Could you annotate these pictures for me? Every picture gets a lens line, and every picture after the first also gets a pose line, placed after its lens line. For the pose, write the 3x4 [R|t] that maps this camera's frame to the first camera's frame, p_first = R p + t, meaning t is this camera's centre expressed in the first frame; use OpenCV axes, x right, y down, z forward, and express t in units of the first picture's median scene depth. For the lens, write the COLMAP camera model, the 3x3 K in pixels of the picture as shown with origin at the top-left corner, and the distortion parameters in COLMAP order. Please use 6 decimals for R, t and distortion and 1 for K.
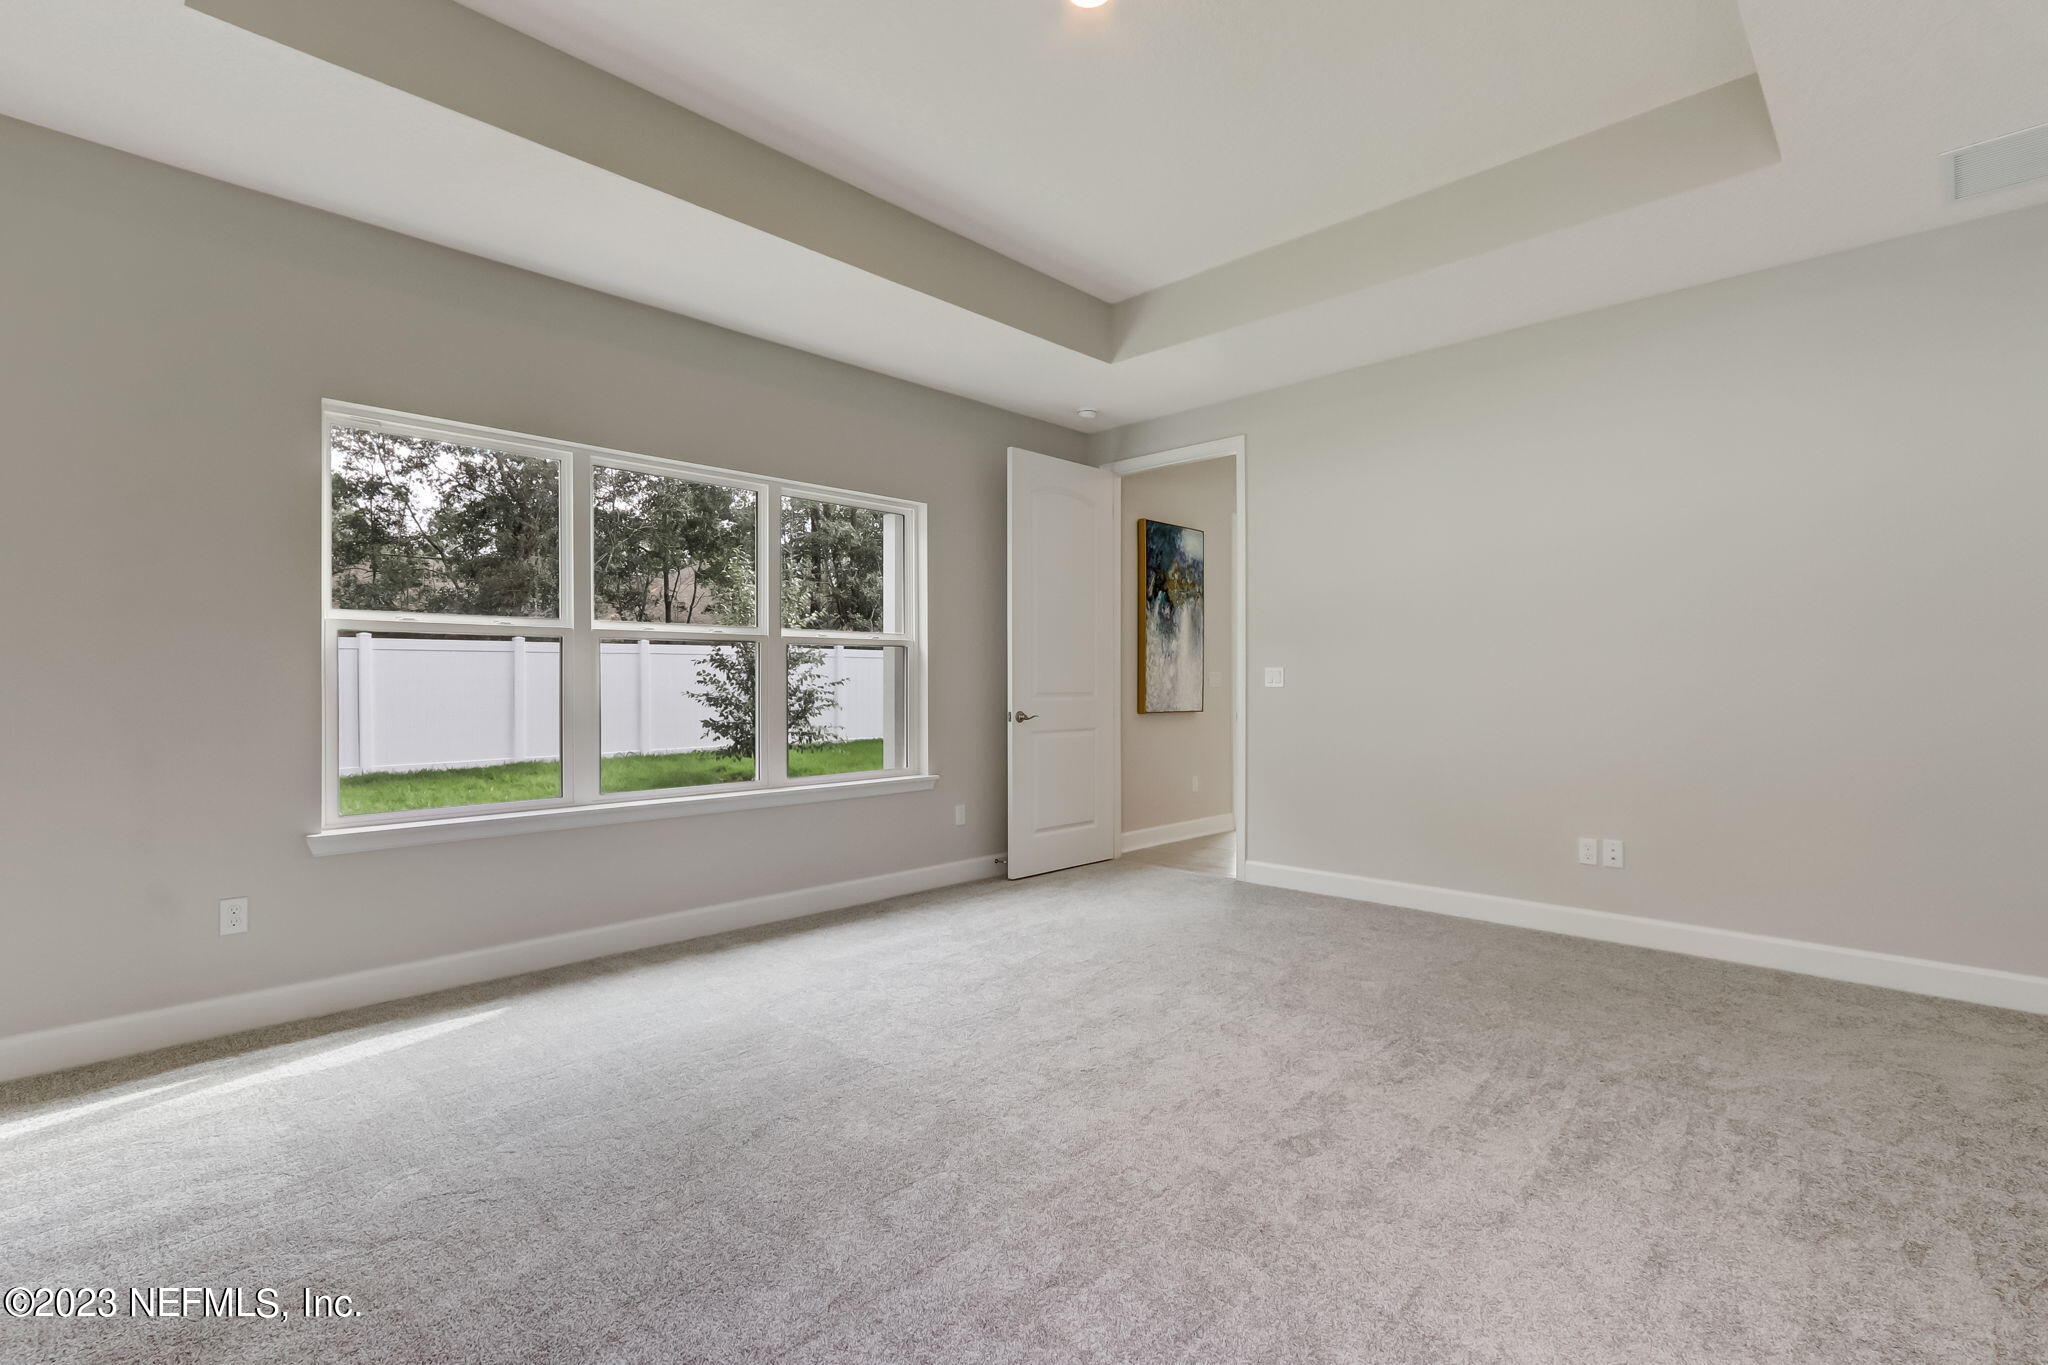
lens RADIAL K [[929.8, 0, 1024.0], [0, 929.8, 682.5], [0, 0, 1]] dist [-0.000625, -0.000080]
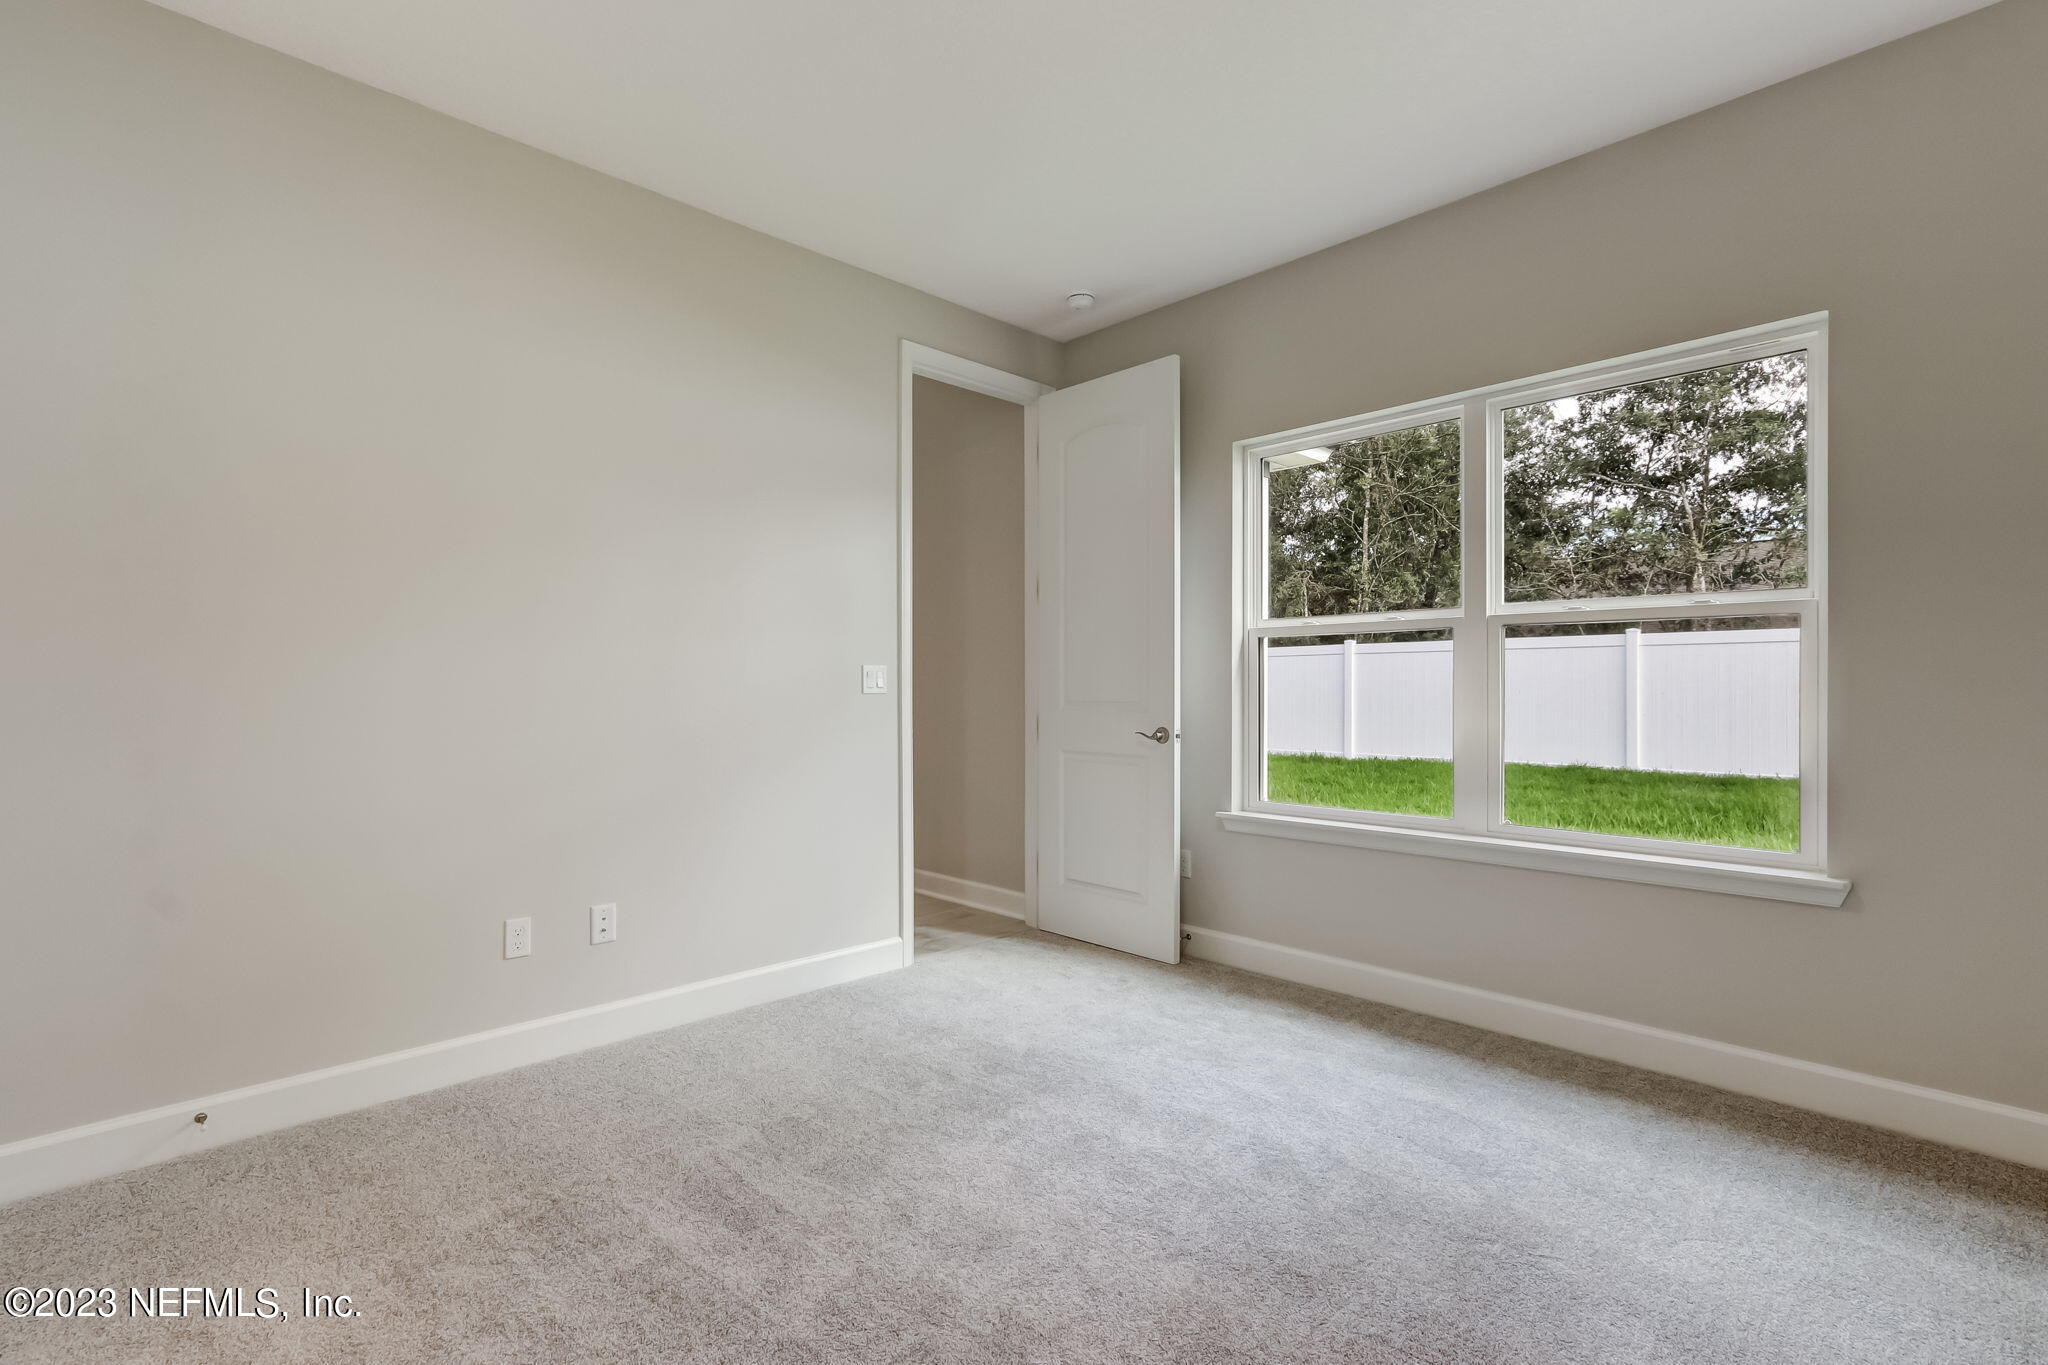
lens RADIAL K [[929.8, 0, 1024.0], [0, 929.8, 682.5], [0, 0, 1]] dist [-0.000625, -0.000080]
pose [[-0.072409, 0.006353, -0.997355, 0.432971], [0.006959, 0.999959, 0.005865, -0.004790], [0.997351, -0.006516, -0.072451, 0.655922]]
